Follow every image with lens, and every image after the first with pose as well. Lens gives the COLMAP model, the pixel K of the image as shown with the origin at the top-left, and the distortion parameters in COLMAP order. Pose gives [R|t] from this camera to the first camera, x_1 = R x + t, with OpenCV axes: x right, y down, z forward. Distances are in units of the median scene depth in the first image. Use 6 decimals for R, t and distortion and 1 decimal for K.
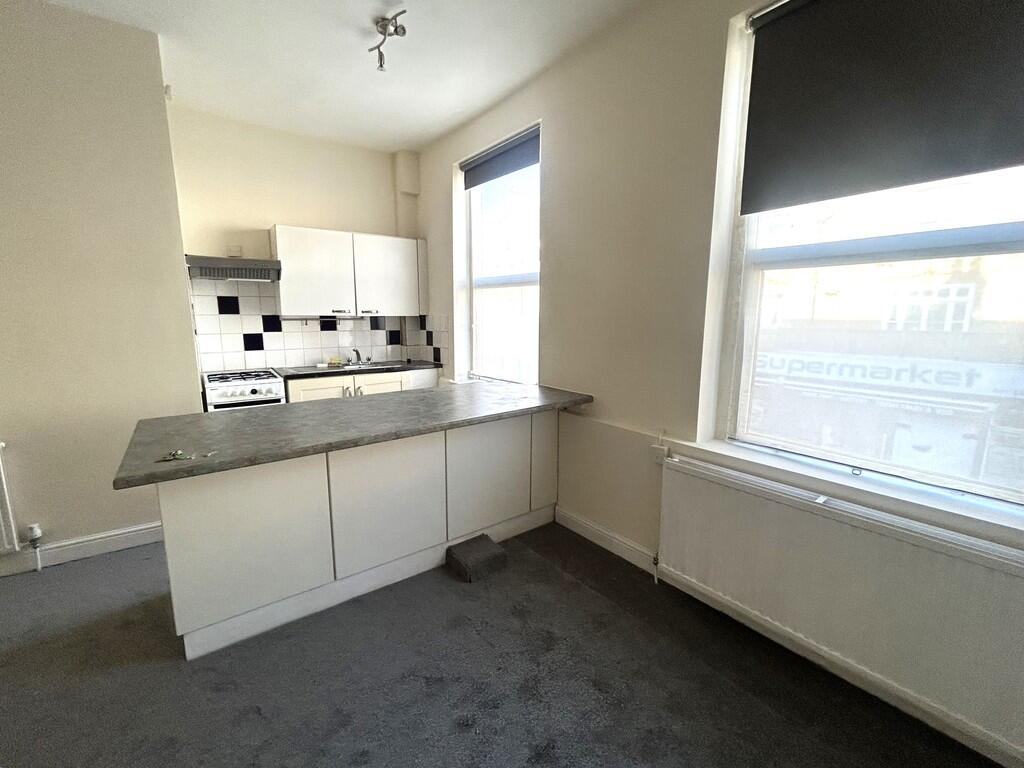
lens RADIAL K [[435.4, 0, 512.0], [0, 435.4, 384.0], [0, 0, 1]] dist [0.000075, -0.000004]
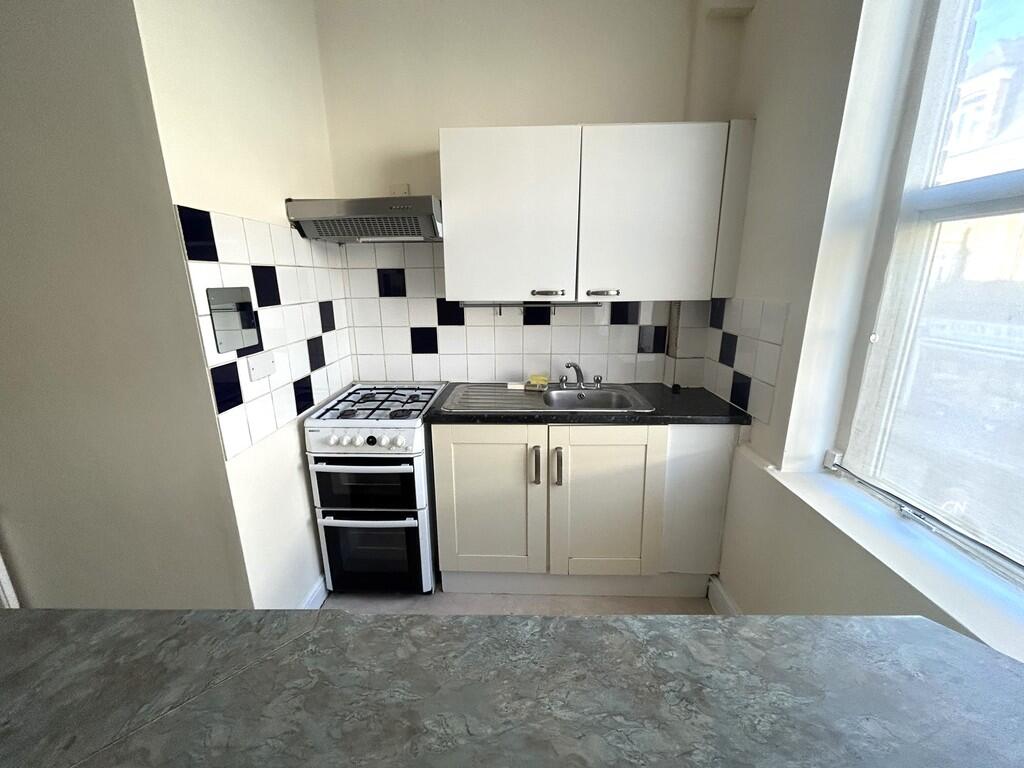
lens RADIAL K [[410.7, 0, 512.0], [0, 410.7, 384.0], [0, 0, 1]] dist [-0.001252, -0.000125]
pose [[0.787891, 0.144555, -0.598608, -0.114562], [-0.091012, 0.988718, 0.118970, -0.110916], [0.609052, -0.039255, 0.792158, 0.567714]]
